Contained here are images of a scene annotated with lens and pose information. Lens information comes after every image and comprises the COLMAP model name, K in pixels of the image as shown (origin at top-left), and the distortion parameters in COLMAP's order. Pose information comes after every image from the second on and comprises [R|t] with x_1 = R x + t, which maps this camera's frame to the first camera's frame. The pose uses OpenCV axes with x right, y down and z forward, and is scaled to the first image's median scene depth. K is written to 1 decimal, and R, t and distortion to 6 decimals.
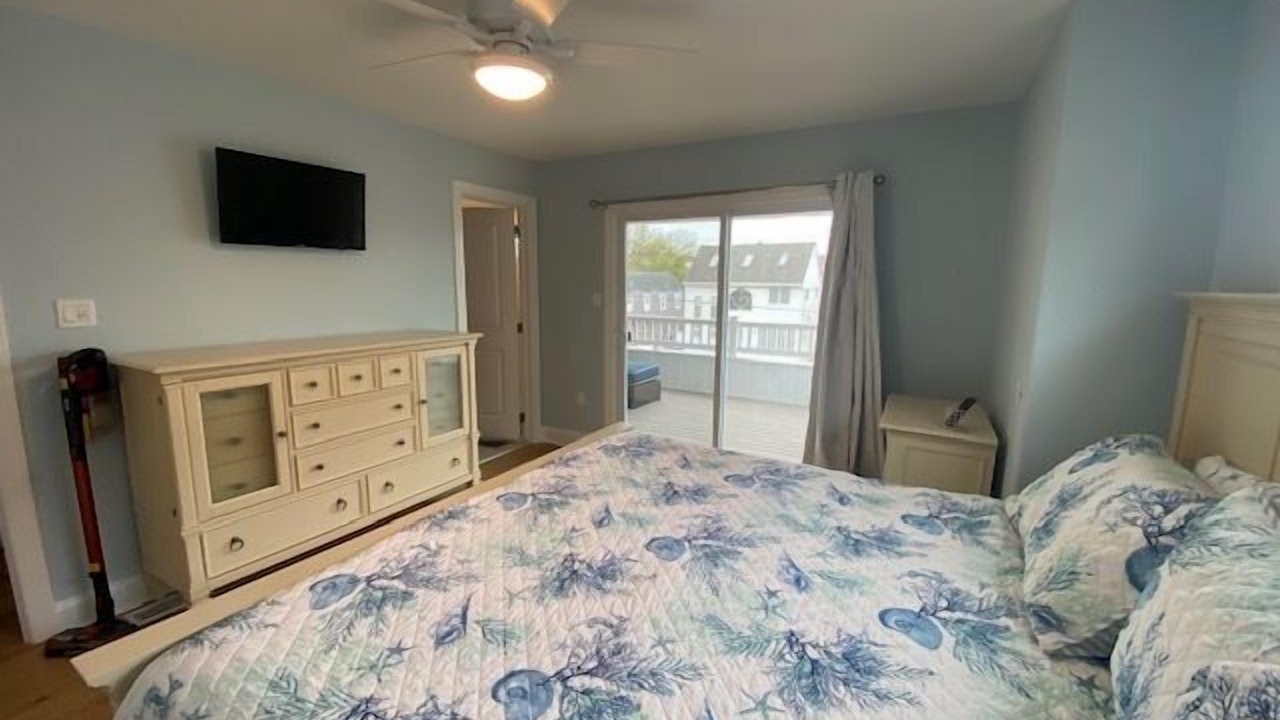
lens RADIAL K [[508.8, 0, 645.8], [0, 508.8, 357.8], [0, 0, 1]] dist [-0.000703, -0.000103]
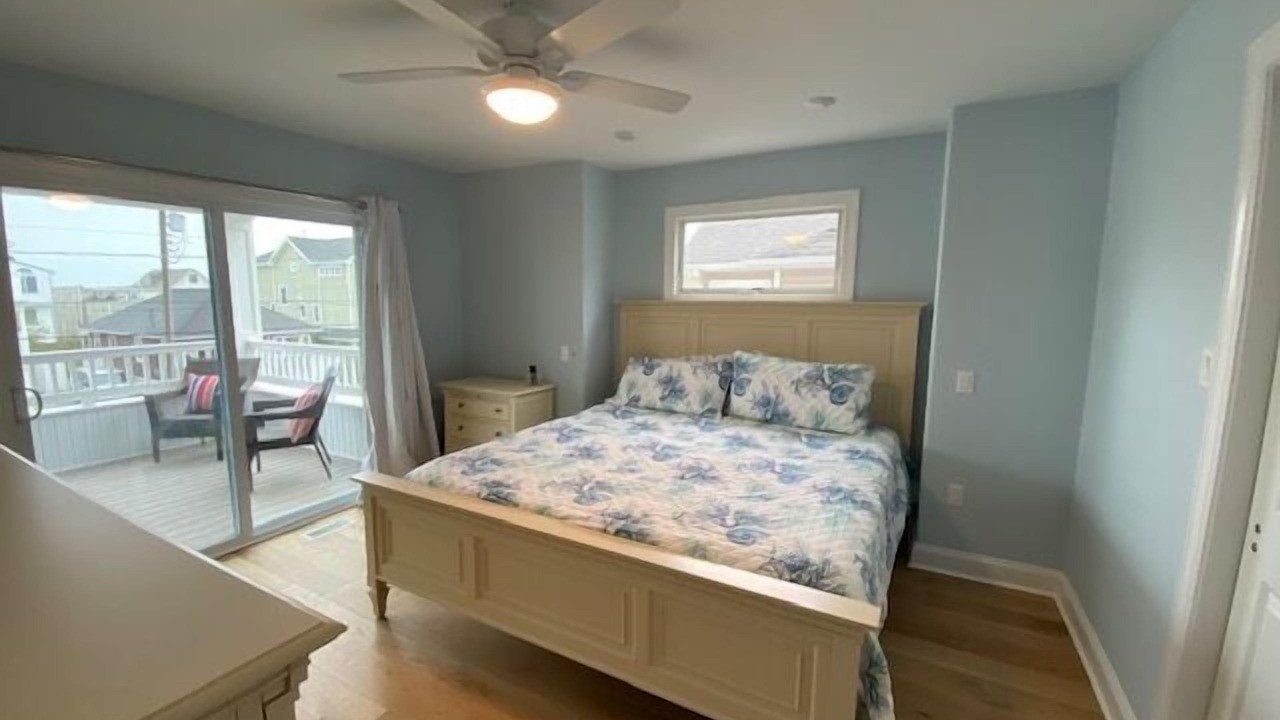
lens RADIAL K [[508.8, 0, 645.8], [0, 508.8, 357.8], [0, 0, 1]] dist [-0.000703, -0.000103]
pose [[-0.010387, -0.130163, 0.991438, -1.365083], [0.149045, 0.980214, 0.130251, -0.151320], [-0.988776, 0.149121, 0.009219, 0.862571]]
